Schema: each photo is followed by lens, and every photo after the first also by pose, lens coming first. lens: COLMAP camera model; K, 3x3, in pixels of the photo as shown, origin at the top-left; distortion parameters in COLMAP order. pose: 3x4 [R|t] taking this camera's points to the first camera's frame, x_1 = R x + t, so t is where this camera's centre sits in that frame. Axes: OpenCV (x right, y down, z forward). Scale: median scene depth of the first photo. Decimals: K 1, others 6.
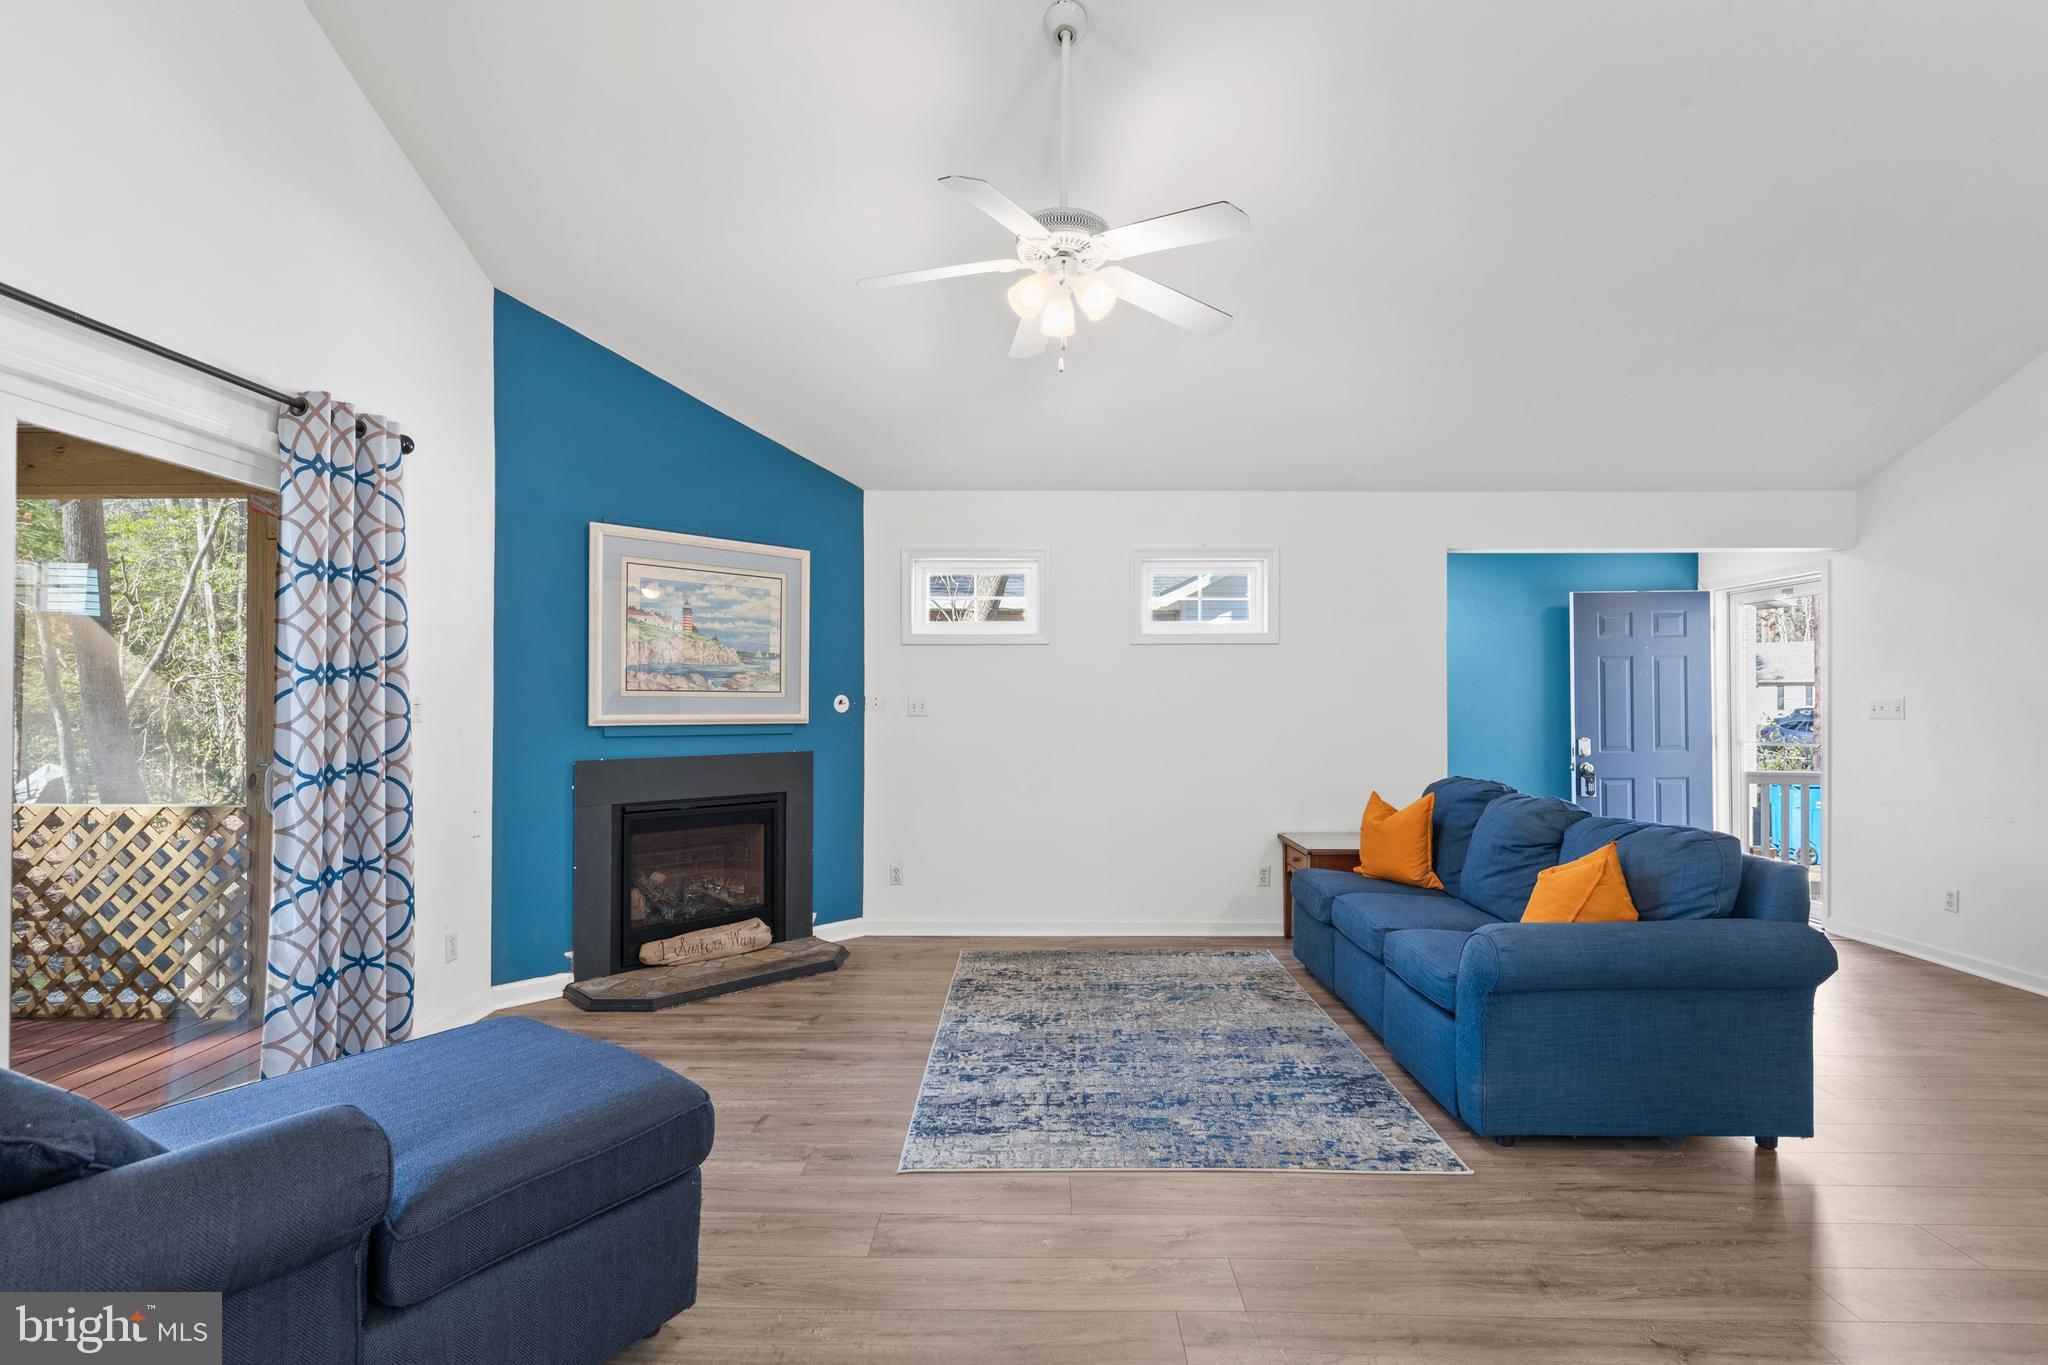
lens RADIAL K [[959.5, 0, 1049.4], [0, 959.5, 703.8], [0, 0, 1]] dist [0.002726, -0.001174]
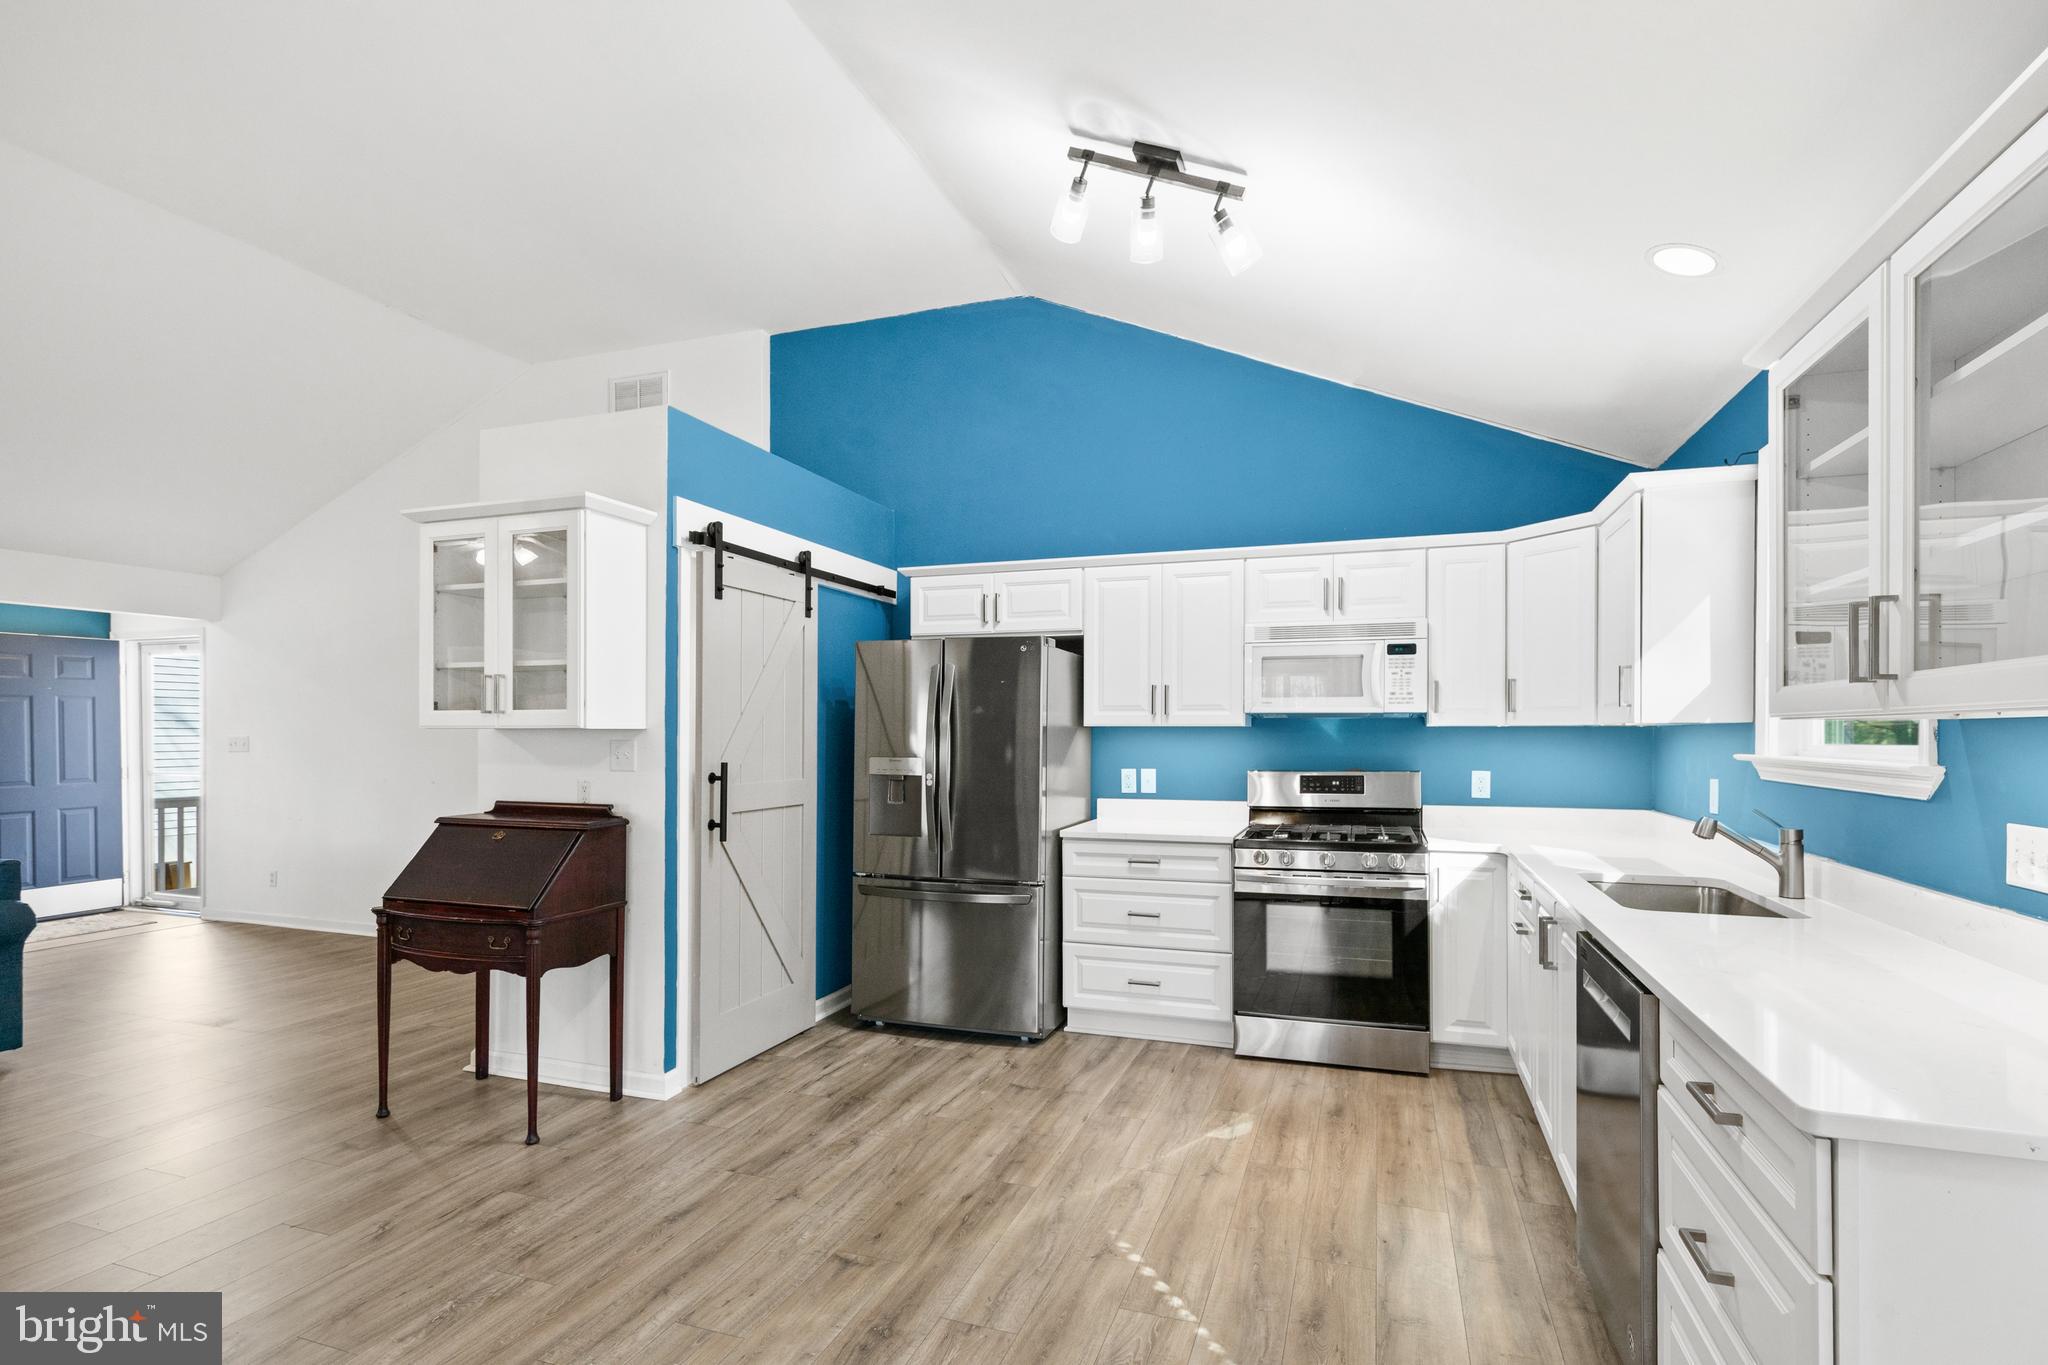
lens RADIAL K [[965.9, 0, 1037.2], [0, 965.9, 734.8], [0, 0, 1]] dist [0.002256, -0.001158]
pose [[0.332524, -0.003133, 0.943090, -0.037504], [0.001949, 0.999995, 0.002635, -0.010704], [-0.943093, 0.000962, 0.332528, -0.564171]]
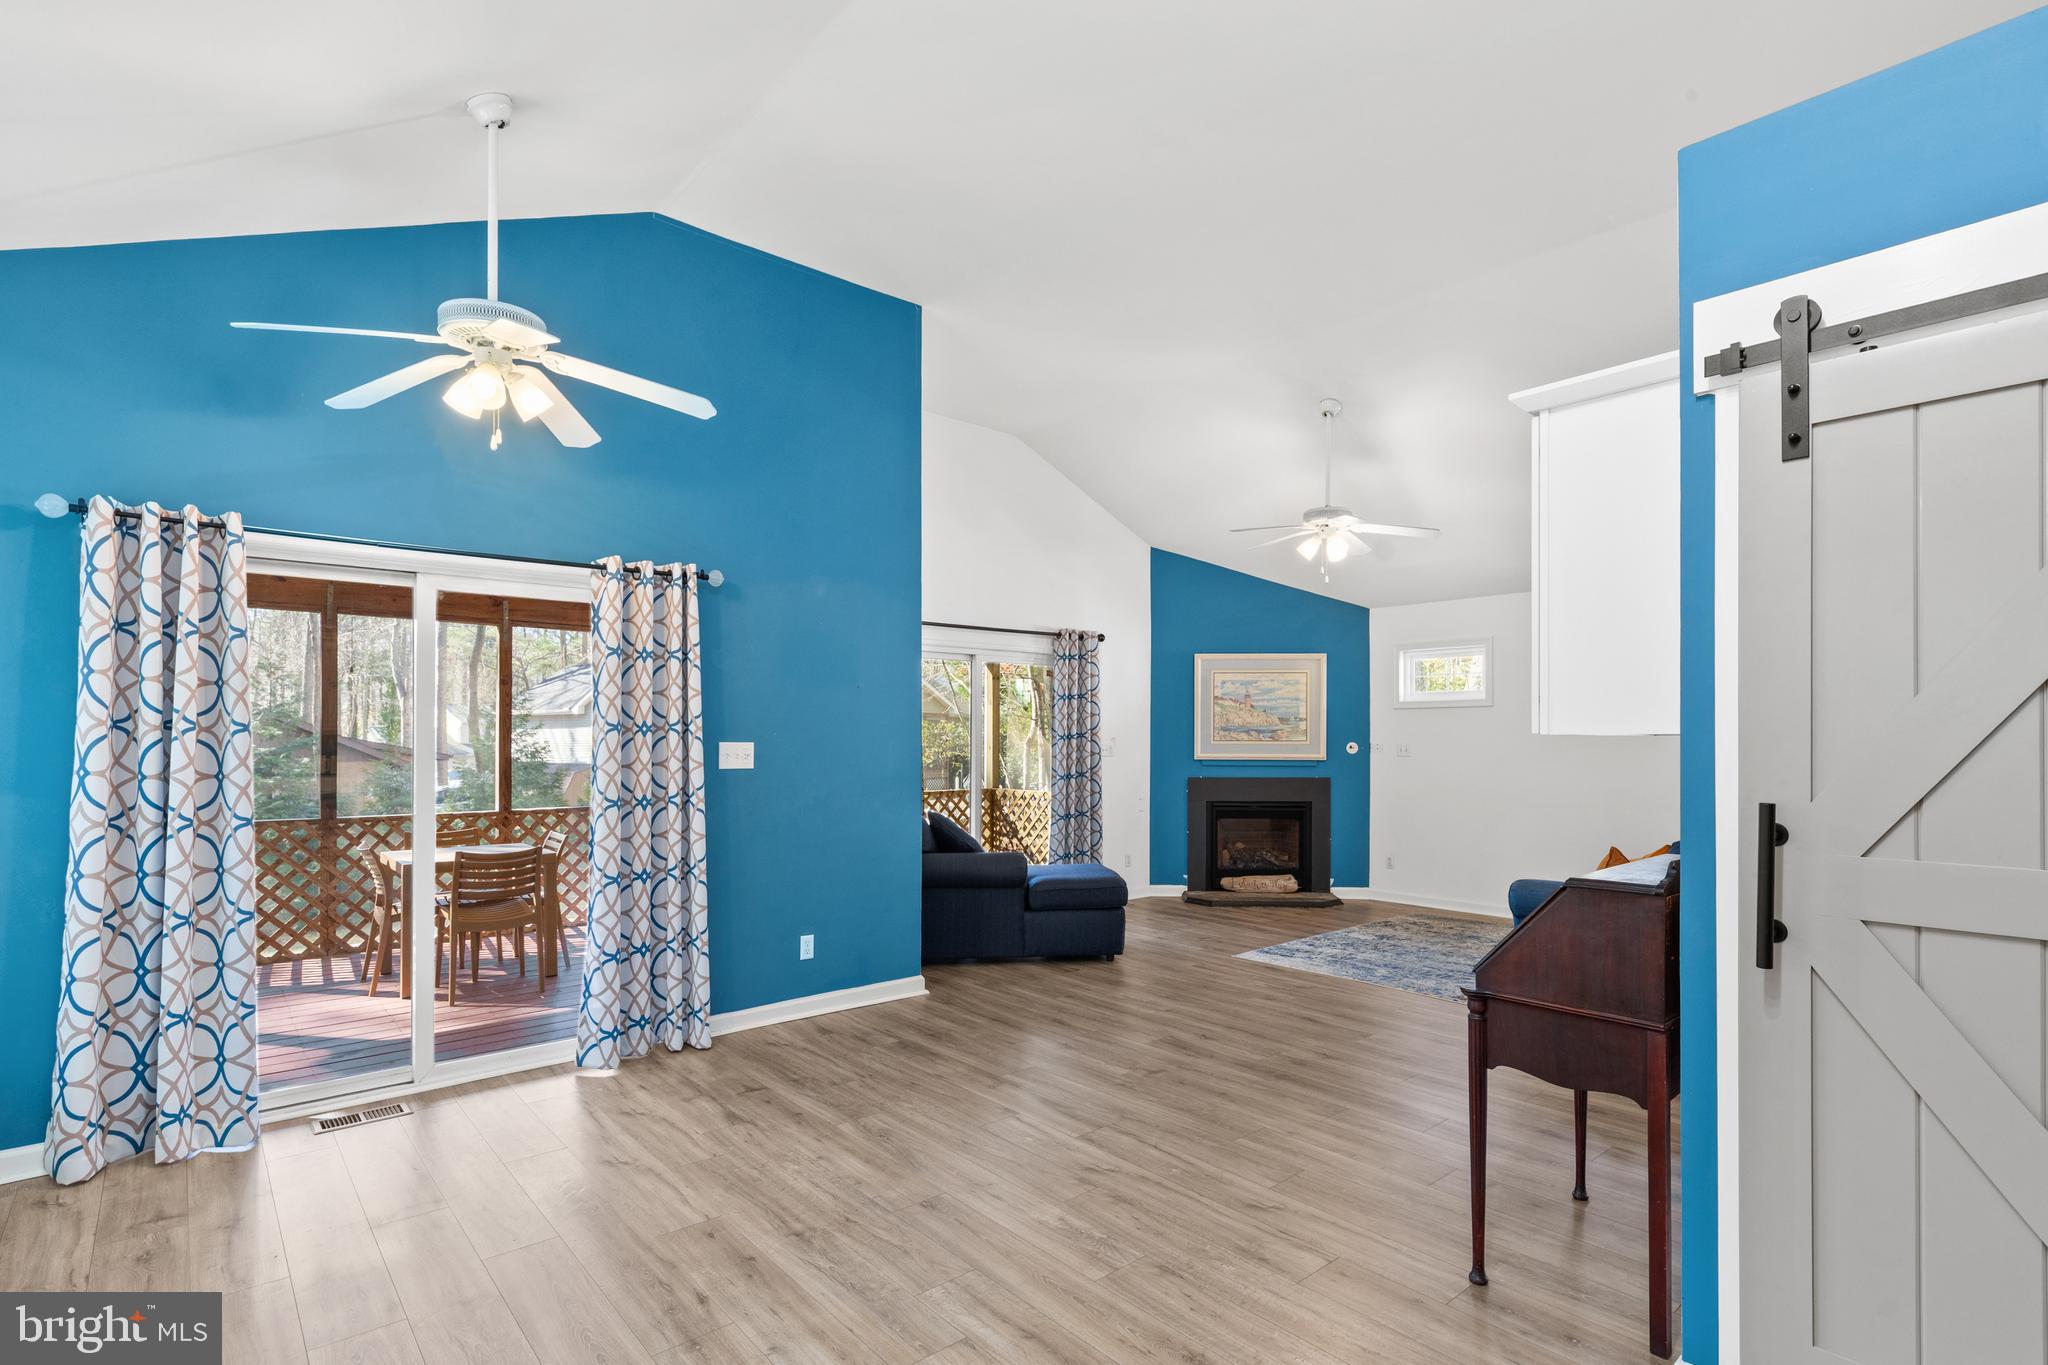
lens RADIAL K [[965.9, 0, 1044.3], [0, 965.9, 738.6], [0, 0, 1]] dist [0.002256, -0.001158]
pose [[0.670633, -0.002652, -0.741784, 0.751089], [-0.001255, 0.999988, -0.004710, -0.009363], [0.741788, 0.004089, 0.670622, -0.523290]]
